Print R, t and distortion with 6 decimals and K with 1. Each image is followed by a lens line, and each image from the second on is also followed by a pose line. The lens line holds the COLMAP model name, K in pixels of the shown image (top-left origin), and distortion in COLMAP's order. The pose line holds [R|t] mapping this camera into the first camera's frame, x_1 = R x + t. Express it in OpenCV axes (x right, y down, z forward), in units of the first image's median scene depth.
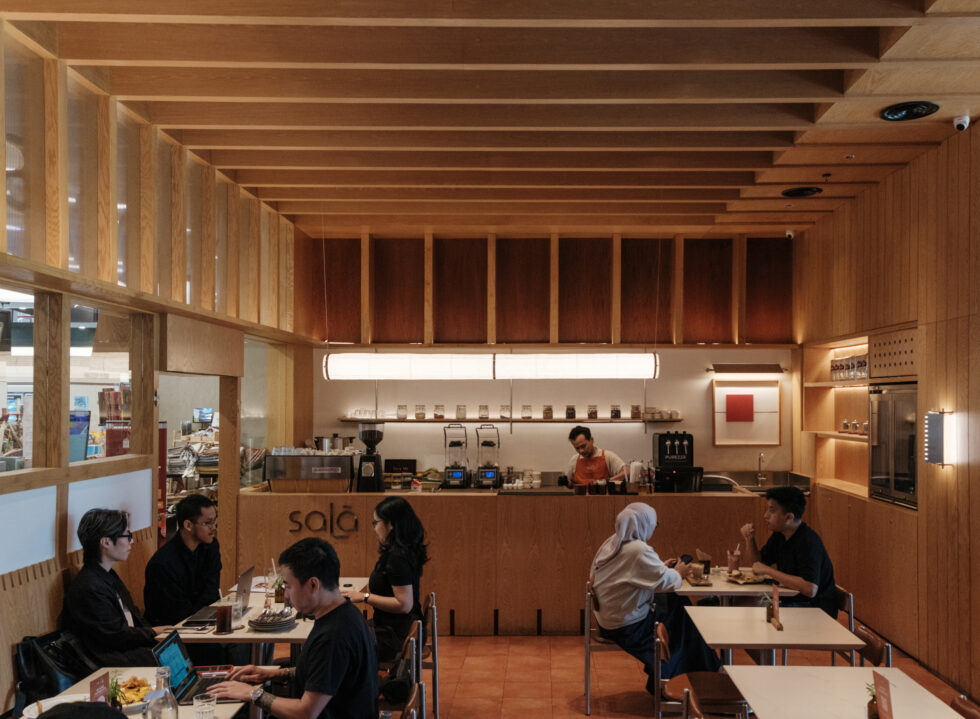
lens RADIAL K [[876.7, 0, 535.9], [0, 876.7, 392.4], [0, 0, 1]] dist [0.002625, -0.003658]
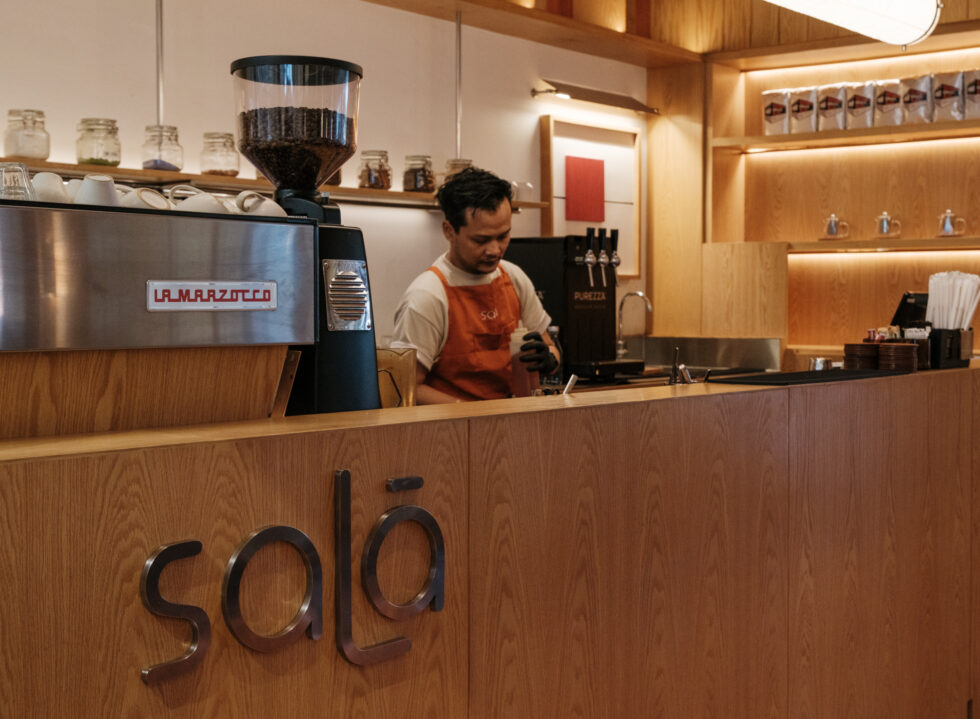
lens RADIAL K [[1381.5, 0, 490.0], [0, 1381.5, 359.5], [0, 0, 1]] dist [0.007990, 0.009619]
pose [[0.636246, -0.031157, 0.770857, -0.327292], [-0.014497, 0.998525, 0.052325, 0.067293], [-0.771350, -0.044466, 0.634856, 0.611870]]
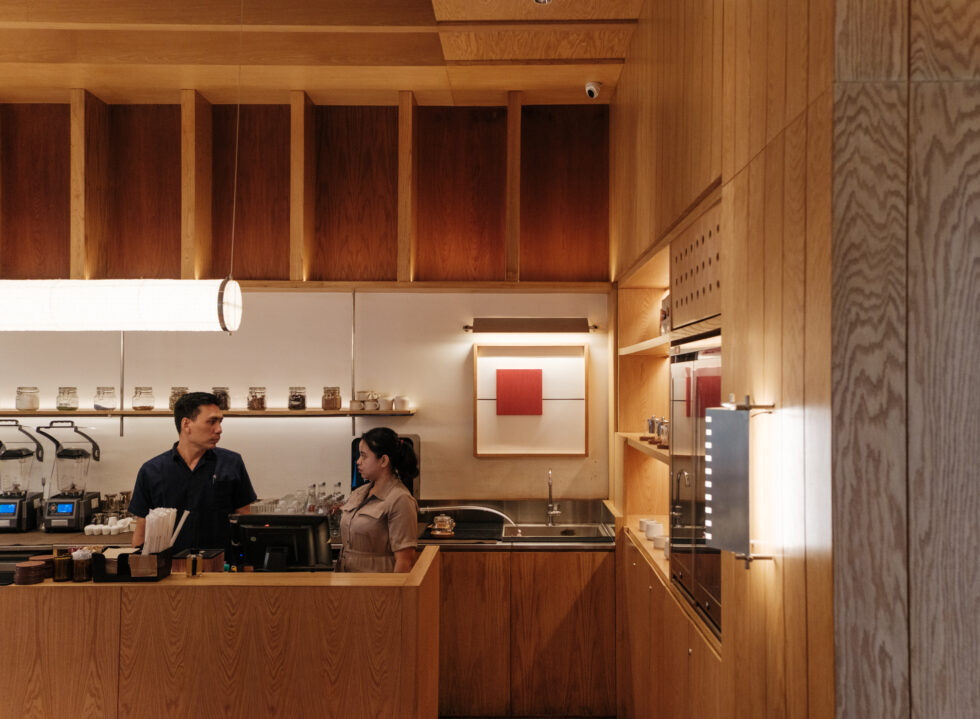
lens RADIAL K [[876.7, 0, 535.9], [0, 876.7, 392.4], [0, 0, 1]] dist [0.002625, -0.003658]
pose [[0.999868, 0.002352, 0.016062, 0.238229], [-0.002672, 0.999798, 0.019945, 0.006071], [-0.016011, -0.019986, 0.999672, 0.416502]]
